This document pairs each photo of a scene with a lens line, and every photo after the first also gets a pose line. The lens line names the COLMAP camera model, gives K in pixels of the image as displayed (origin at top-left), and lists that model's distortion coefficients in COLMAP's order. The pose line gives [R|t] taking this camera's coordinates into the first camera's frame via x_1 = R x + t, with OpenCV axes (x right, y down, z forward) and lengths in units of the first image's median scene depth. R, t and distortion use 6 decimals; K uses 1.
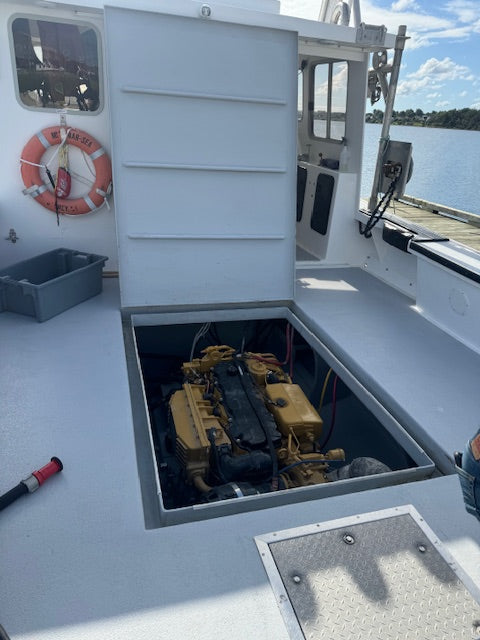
lens RADIAL K [[454.5, 0, 243.8], [0, 454.5, 317.0], [0, 0, 1]] dist [0.025599, -0.019528]
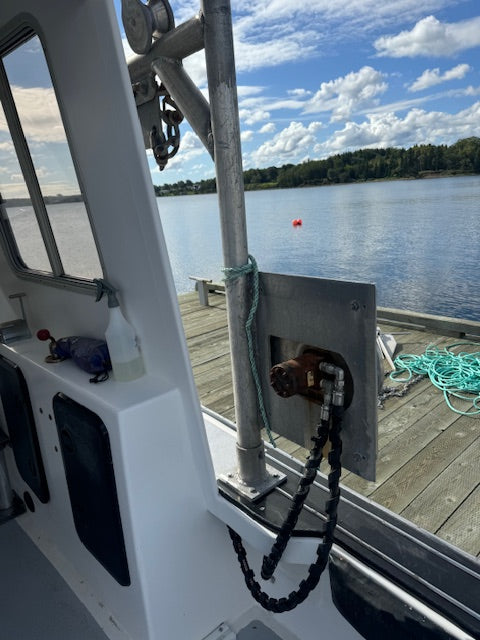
lens RADIAL K [[473.7, 0, 243.3], [0, 473.7, 321.3], [0, 0, 1]] dist [0.006080, -0.003209]
pose [[0.895357, -0.236073, 0.377631, 0.207445], [0.290203, 0.952470, -0.092640, -0.360390], [-0.337813, 0.192536, 0.921310, 0.798574]]
